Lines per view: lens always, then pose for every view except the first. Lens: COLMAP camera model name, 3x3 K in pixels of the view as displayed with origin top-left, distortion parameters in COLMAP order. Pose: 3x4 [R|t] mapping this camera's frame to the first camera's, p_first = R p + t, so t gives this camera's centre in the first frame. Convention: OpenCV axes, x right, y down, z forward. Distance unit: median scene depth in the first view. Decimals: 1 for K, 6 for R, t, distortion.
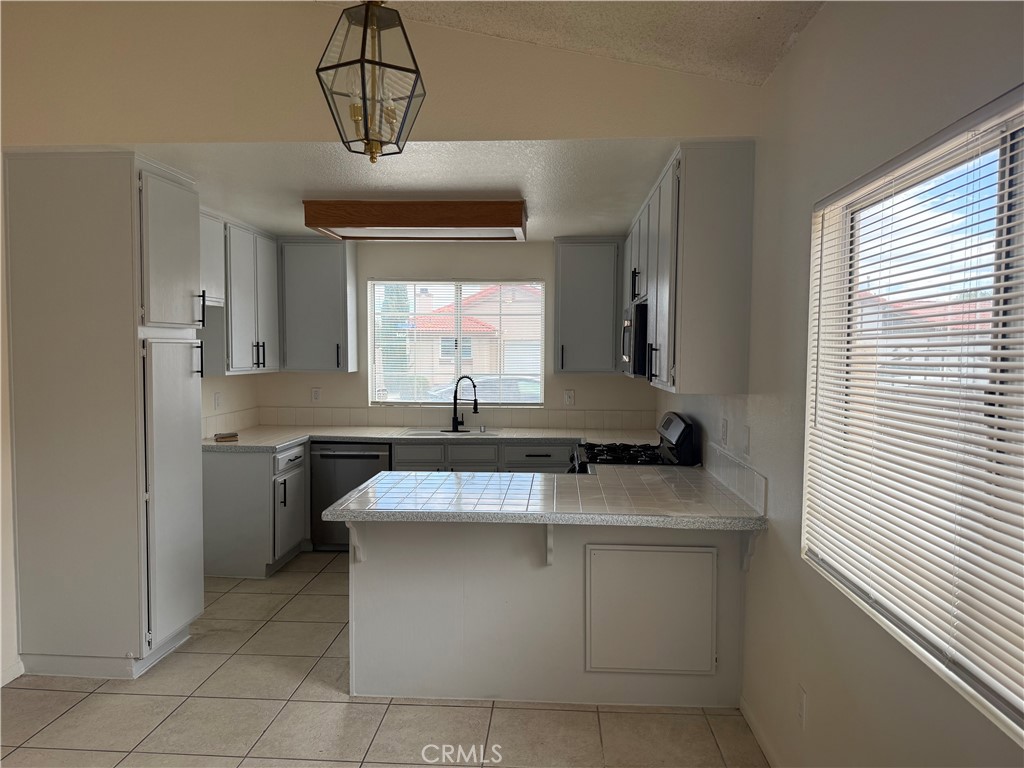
lens RADIAL K [[700.2, 0, 511.5], [0, 700.2, 400.7], [0, 0, 1]] dist [0.092264, -0.152473]
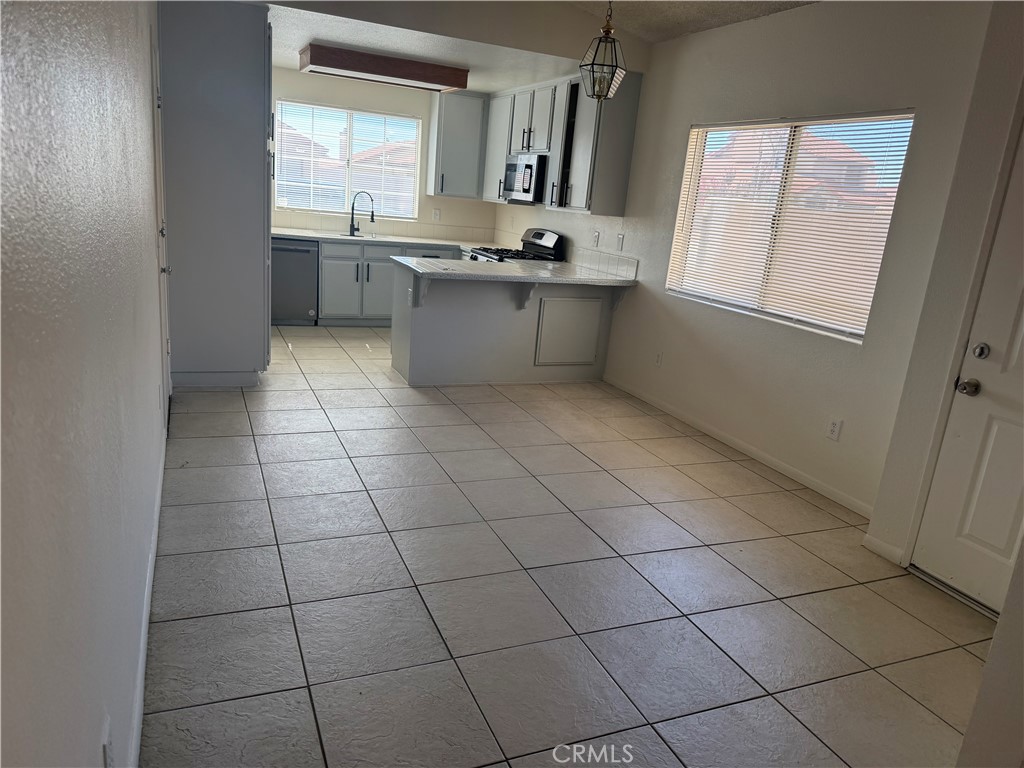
lens RADIAL K [[713.3, 0, 512.0], [0, 713.3, 384.0], [0, 0, 1]] dist [0.117922, -0.165743]
pose [[0.893596, -0.041253, 0.446972, -0.537423], [-0.053904, 0.978700, 0.198094, 0.041339], [-0.445623, -0.201110, 0.872339, -0.424644]]
